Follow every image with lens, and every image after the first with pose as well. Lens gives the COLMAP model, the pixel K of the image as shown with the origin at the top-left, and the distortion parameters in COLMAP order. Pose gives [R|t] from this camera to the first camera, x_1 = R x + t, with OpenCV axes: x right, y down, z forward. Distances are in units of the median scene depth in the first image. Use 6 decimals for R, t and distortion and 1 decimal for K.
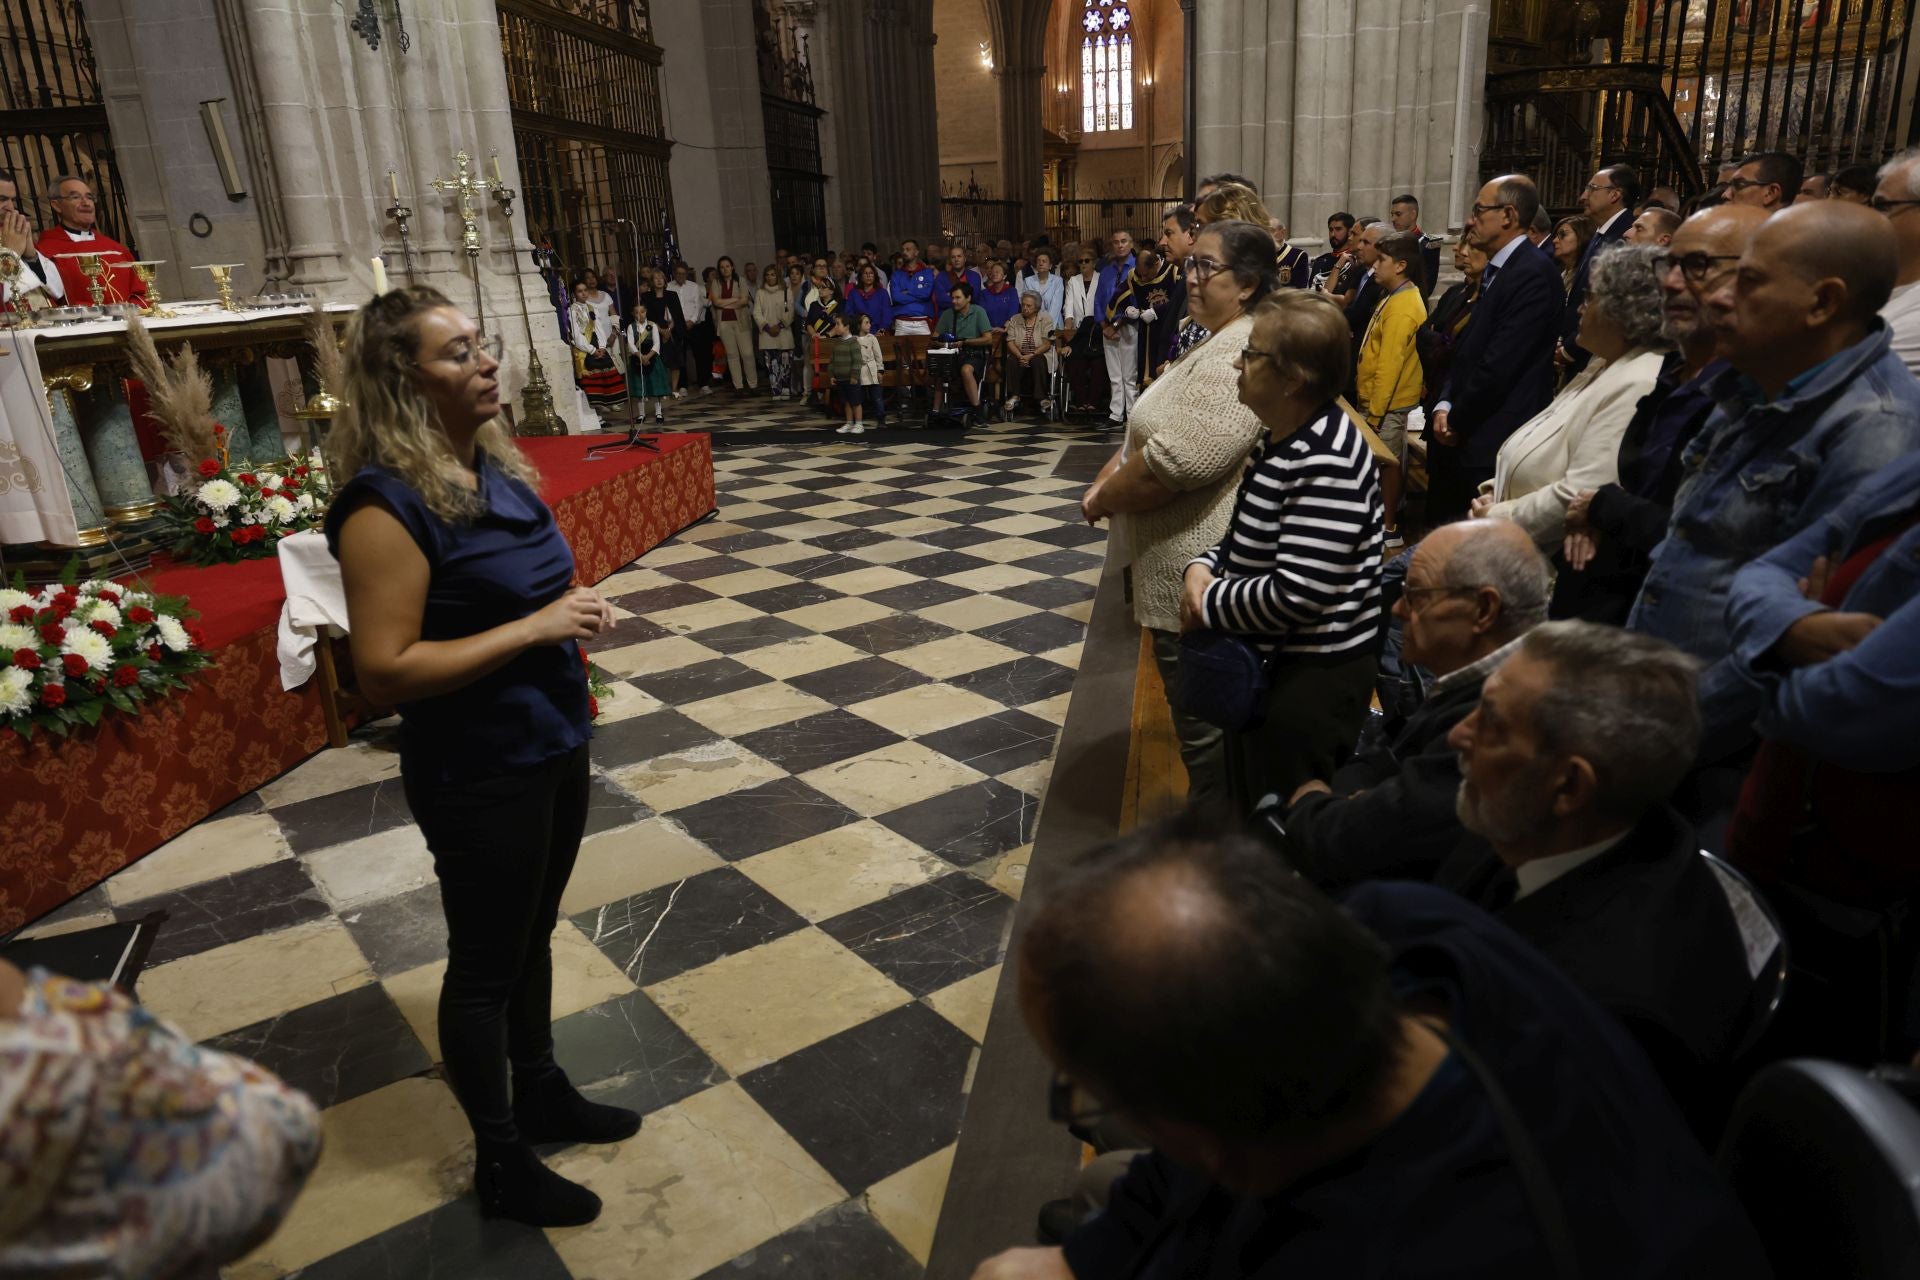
lens RADIAL K [[1344.1, 0, 962.5], [0, 1344.1, 646.0], [0, 0, 1]] dist [0.001208, 0.023843]
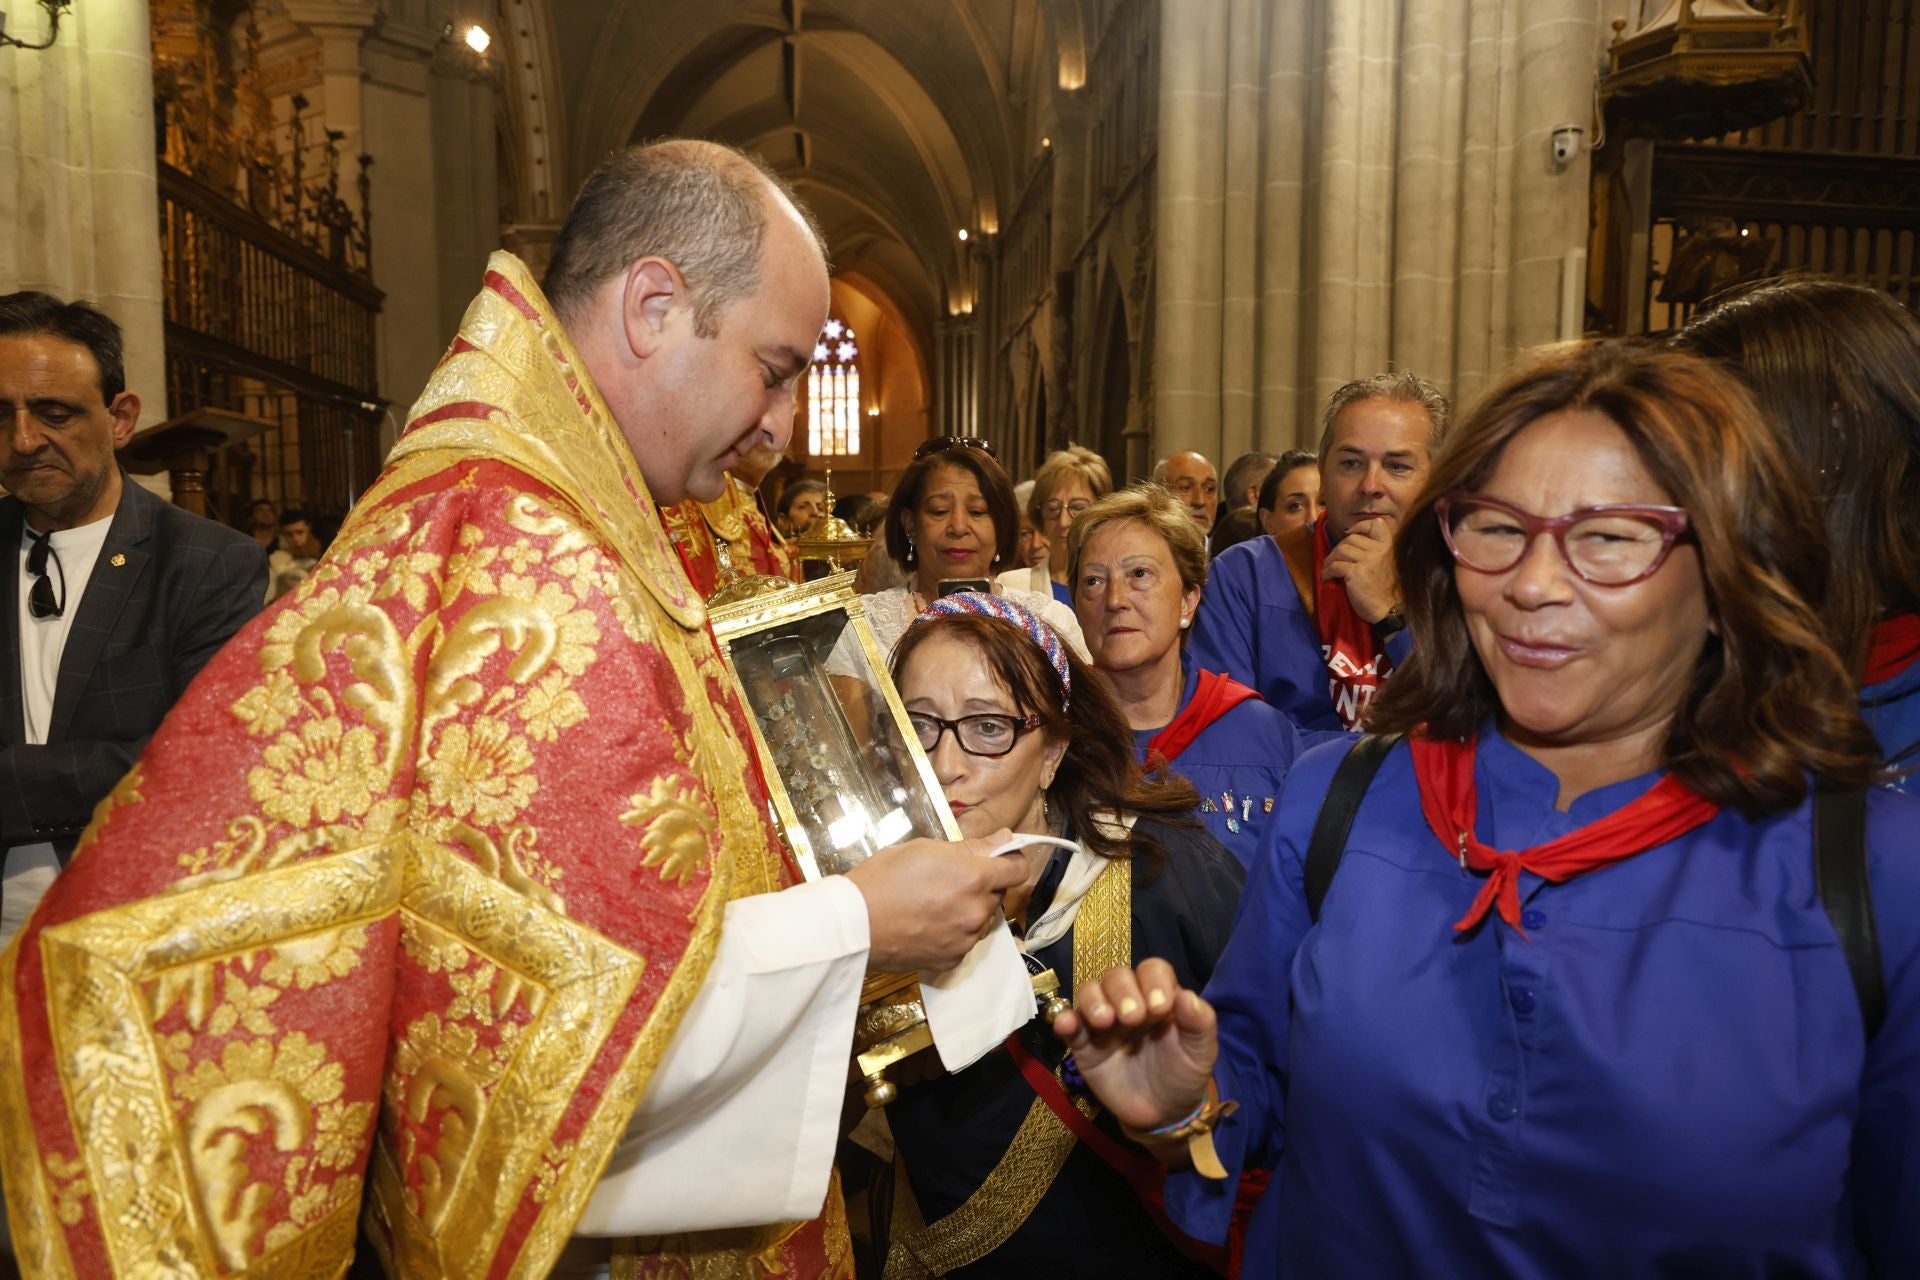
lens RADIAL K [[1327.1, 0, 982.8], [0, 1327.1, 643.0], [0, 0, 1]] dist [-0.003736, -0.001734]
pose [[0.968677, 0.029509, 0.246564, -0.032401], [0.028835, 0.972831, -0.229715, -0.023434], [-0.246644, 0.229629, 0.941508, 0.105752]]
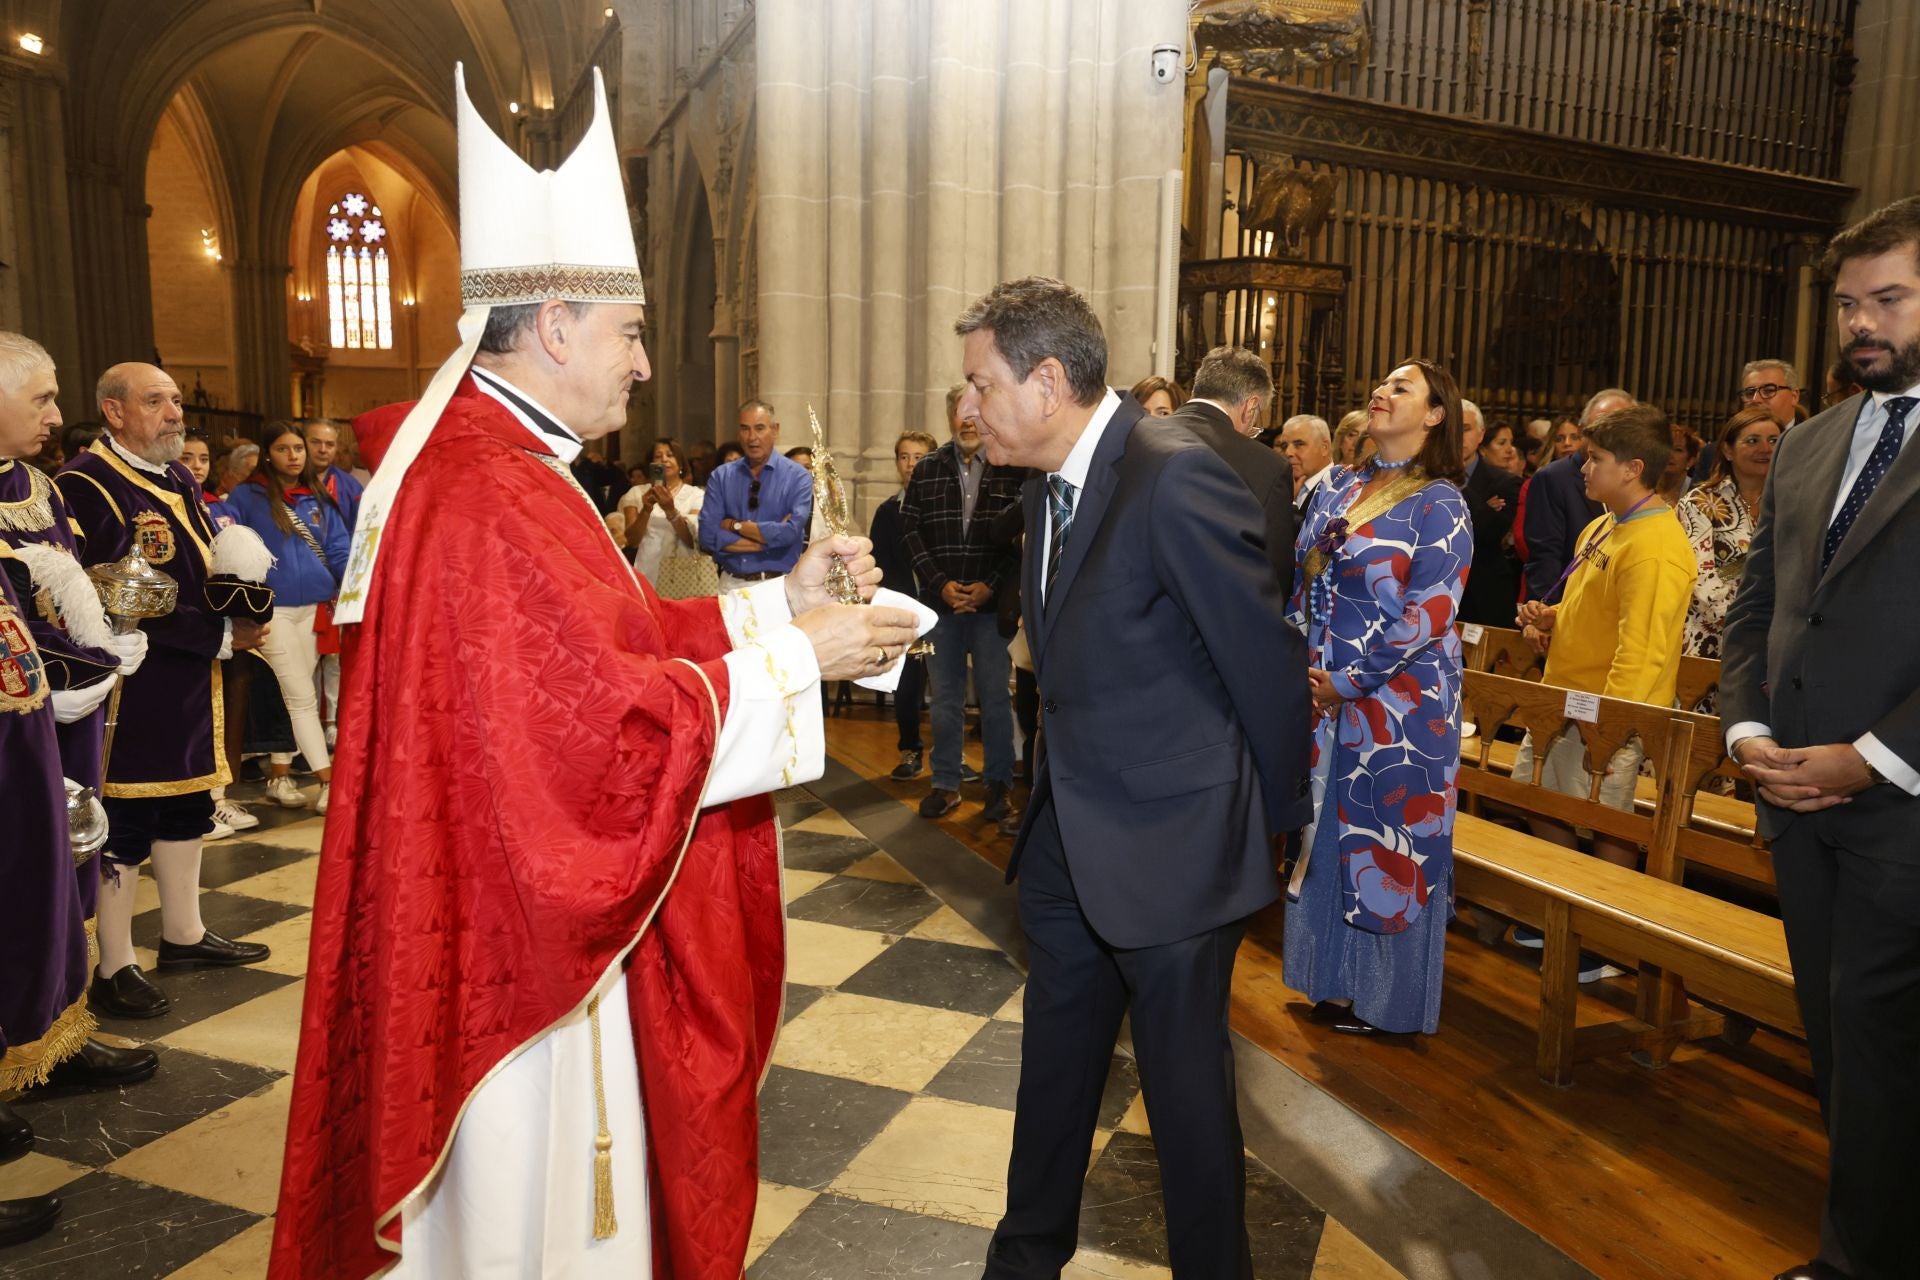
lens RADIAL K [[1332.6, 0, 988.6], [0, 1332.6, 630.0], [0, 0, 1]] dist [0.005740, -0.001720]
pose [[0.839584, -0.011724, 0.543103, -0.034893], [0.111661, 0.982143, -0.151415, -0.026751], [-0.531630, 0.187769, 0.825901, 0.116224]]
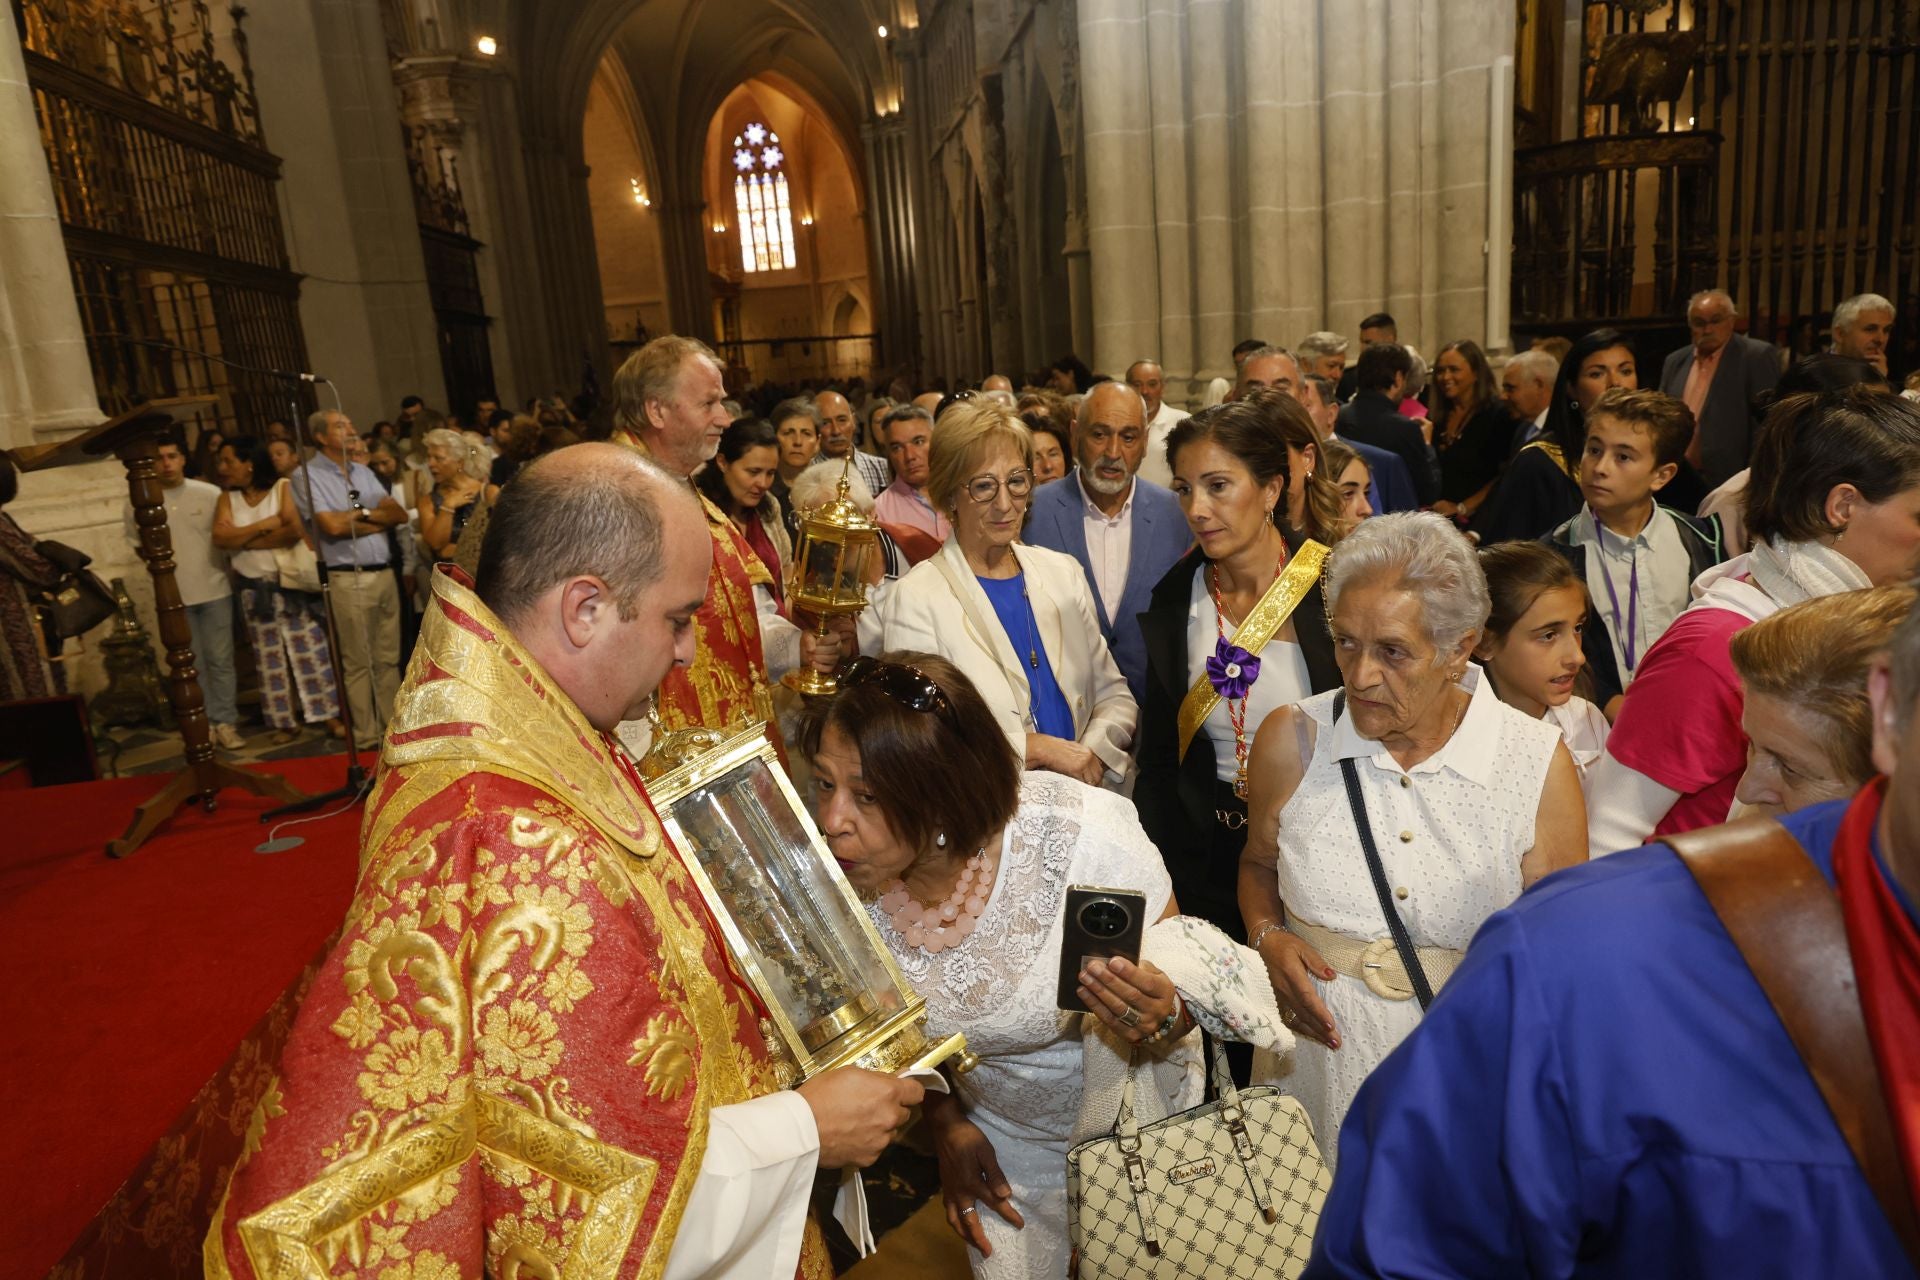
lens RADIAL K [[1338.5, 0, 987.6], [0, 1338.5, 667.8], [0, 0, 1]] dist [-0.027593, 0.010142]
pose [[0.959222, -0.091763, 0.267345, -0.032162], [0.112942, 0.991479, -0.064916, -0.030609], [-0.259110, 0.092463, 0.961412, 0.097981]]
